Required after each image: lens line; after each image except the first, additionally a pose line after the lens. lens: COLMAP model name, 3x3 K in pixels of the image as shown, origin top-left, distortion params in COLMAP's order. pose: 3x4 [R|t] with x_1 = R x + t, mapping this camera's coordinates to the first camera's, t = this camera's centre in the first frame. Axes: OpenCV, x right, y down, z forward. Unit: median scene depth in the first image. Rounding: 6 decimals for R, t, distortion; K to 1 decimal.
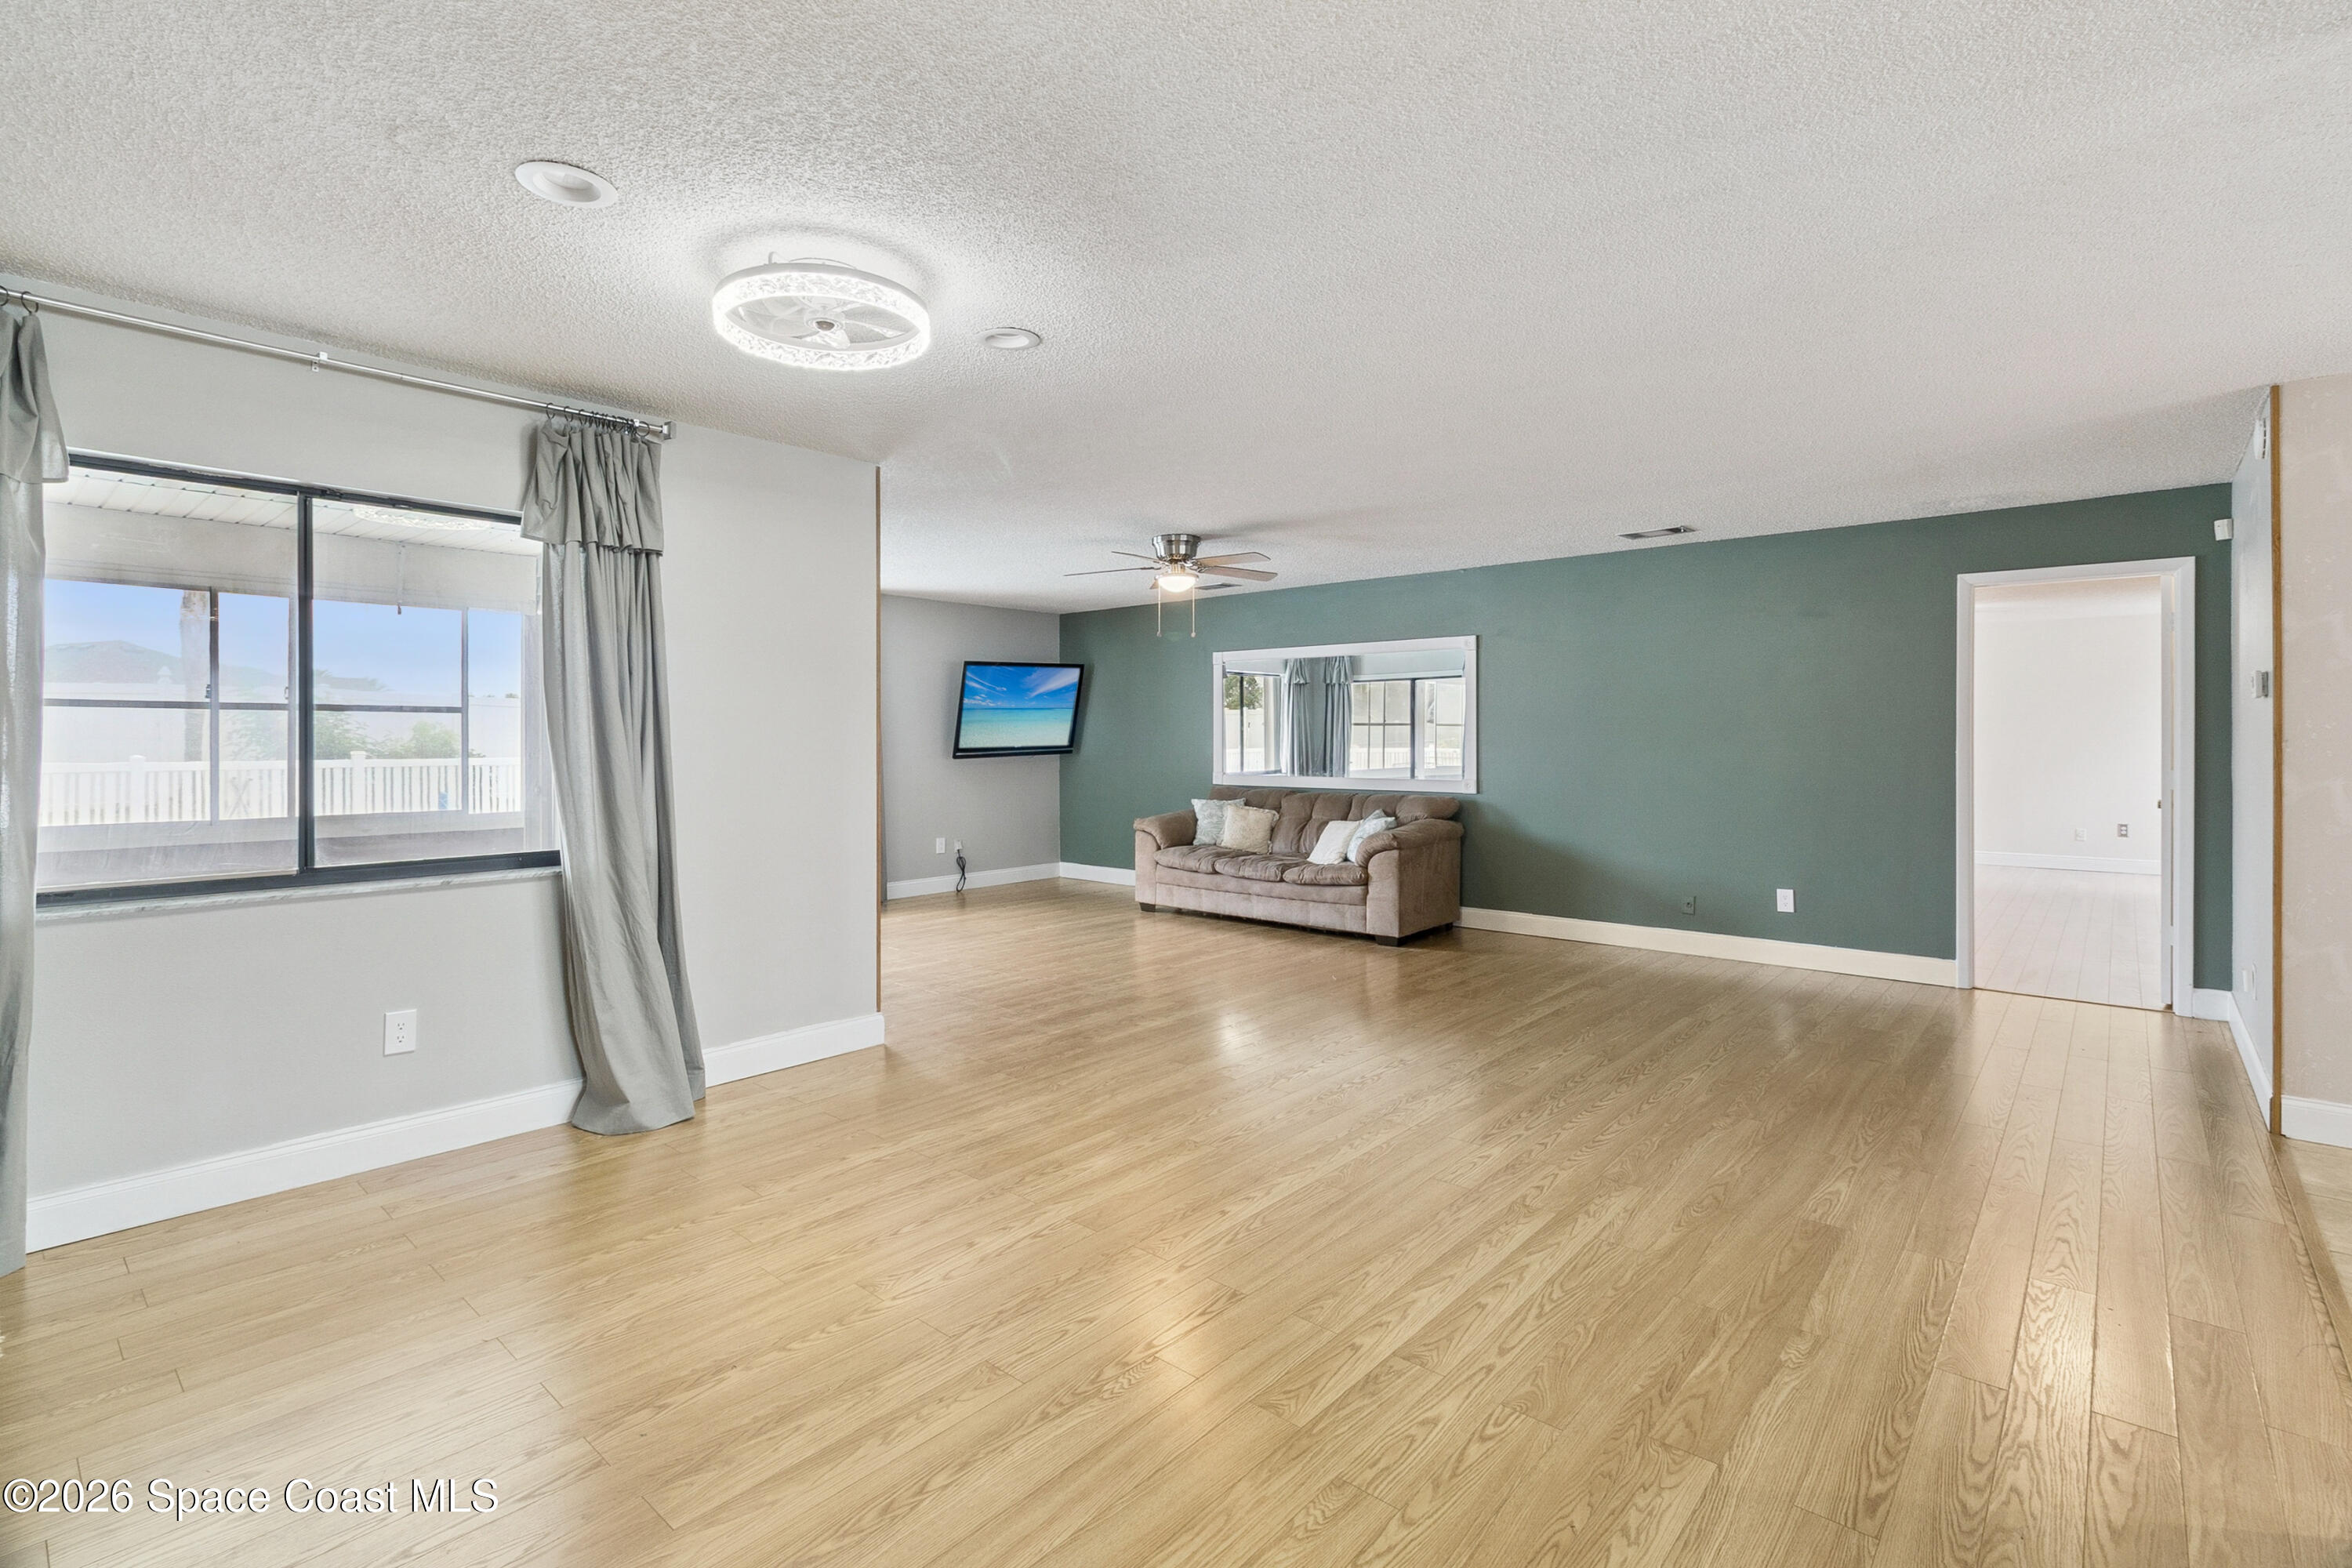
lens RADIAL K [[1087.0, 0, 1175.5], [0, 1087.0, 744.3], [0, 0, 1]] dist [0.002358, 0.000243]
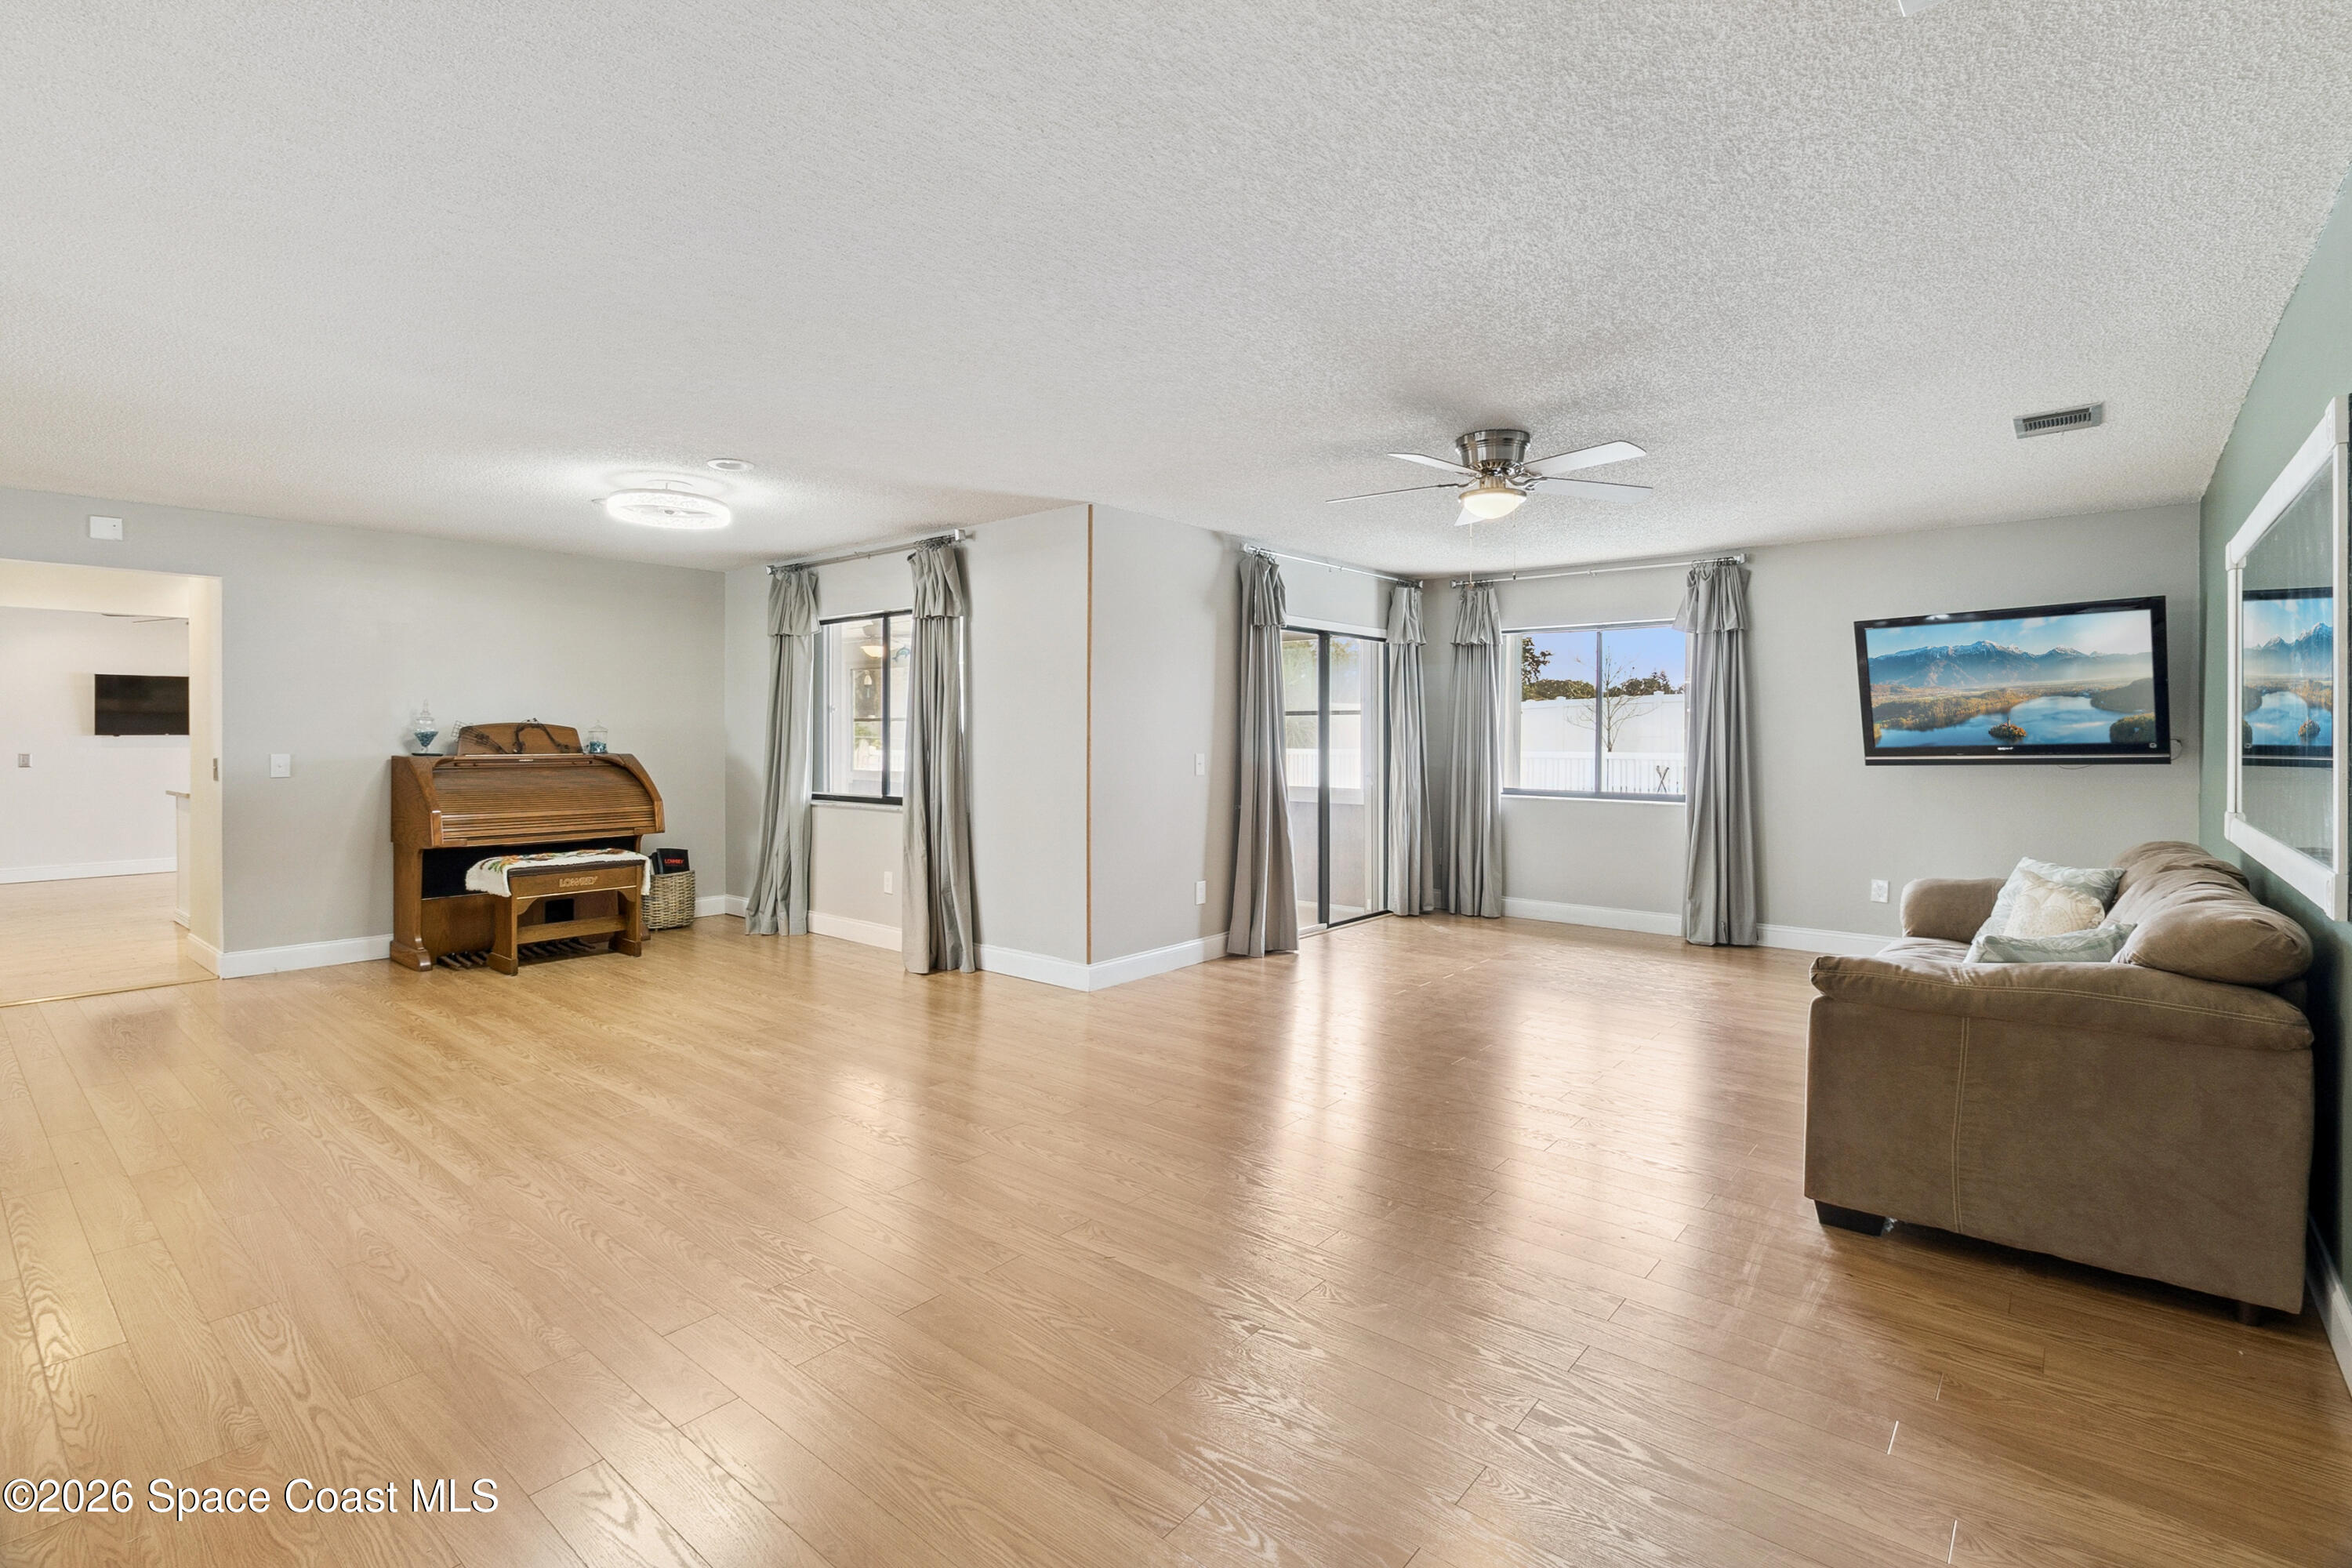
lens RADIAL K [[1087.8, 0, 1175.4], [0, 1087.8, 732.1], [0, 0, 1]] dist [-0.002414, -0.000847]
pose [[0.016056, -0.002455, -0.999868, 1.323234], [-0.006191, 0.999978, -0.002555, -0.005841], [0.999852, 0.006231, 0.016041, 1.562348]]
